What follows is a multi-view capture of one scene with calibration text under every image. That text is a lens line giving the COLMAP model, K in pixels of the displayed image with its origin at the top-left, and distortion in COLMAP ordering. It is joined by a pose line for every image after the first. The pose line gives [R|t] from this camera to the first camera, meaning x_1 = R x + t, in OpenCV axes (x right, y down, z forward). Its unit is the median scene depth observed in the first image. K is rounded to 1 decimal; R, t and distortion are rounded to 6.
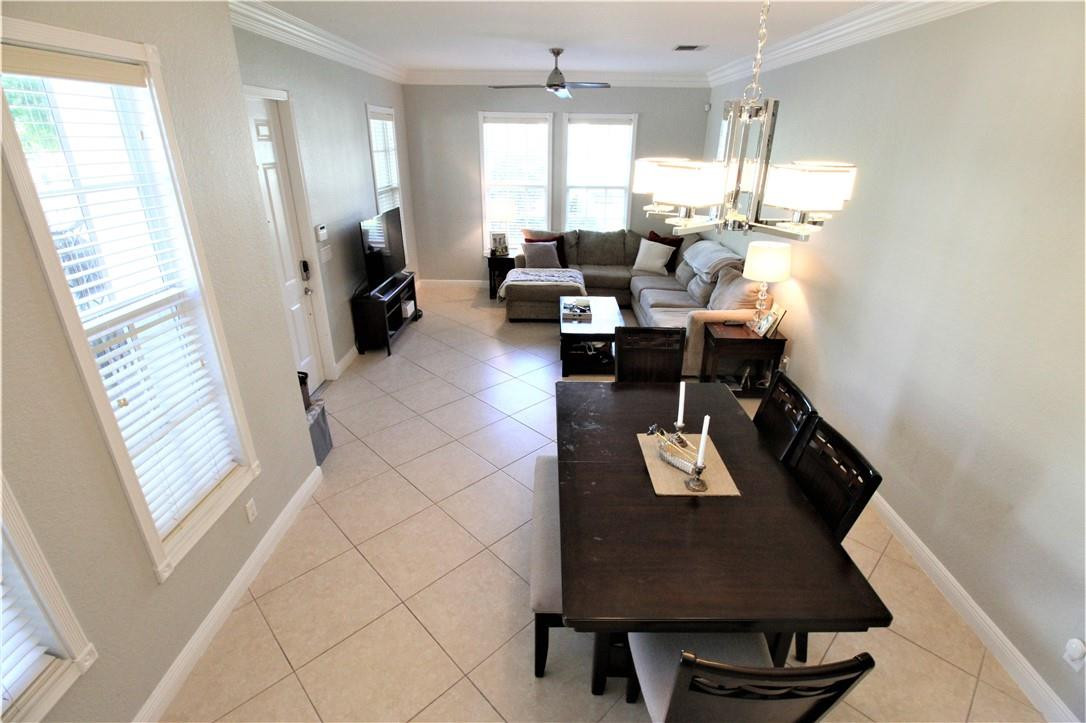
lens RADIAL K [[500.7, 0, 543.0], [0, 500.7, 361.5], [0, 0, 1]] dist [-0.013485, -0.000747]
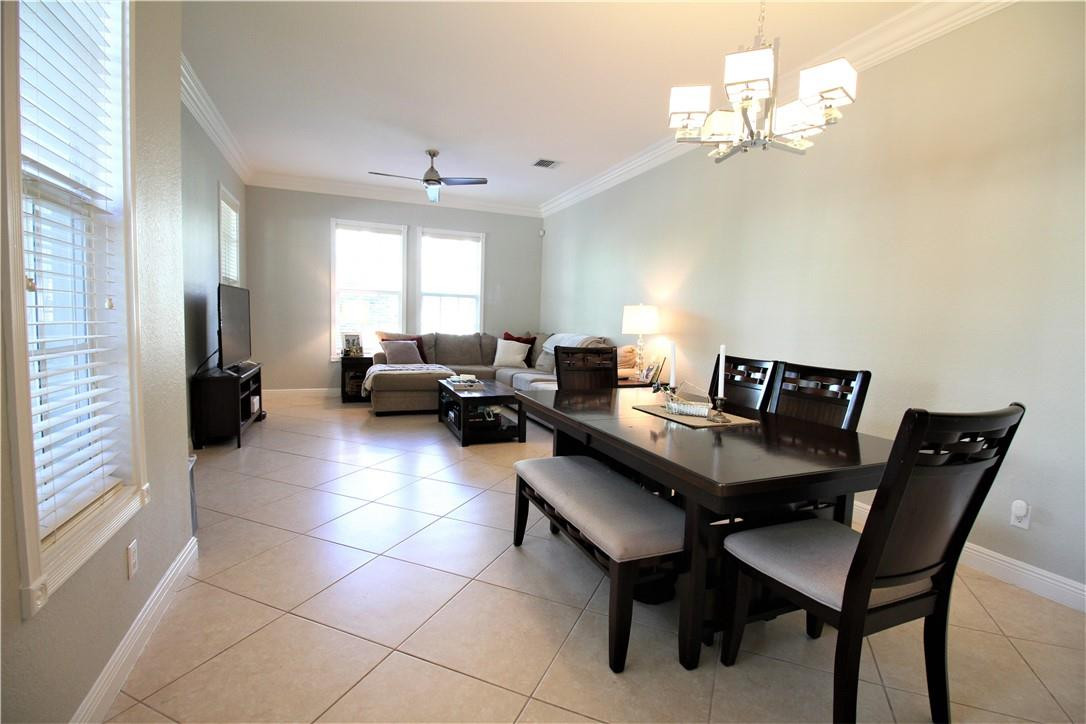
lens RADIAL K [[492.2, 0, 543.0], [0, 492.2, 362.0], [0, 0, 1]] dist [-0.000167, -0.011222]
pose [[0.923875, -0.014088, 0.382434, -0.118649], [0.129244, 0.952094, -0.277151, 0.107035], [-0.360209, 0.305480, 0.881437, 0.062060]]
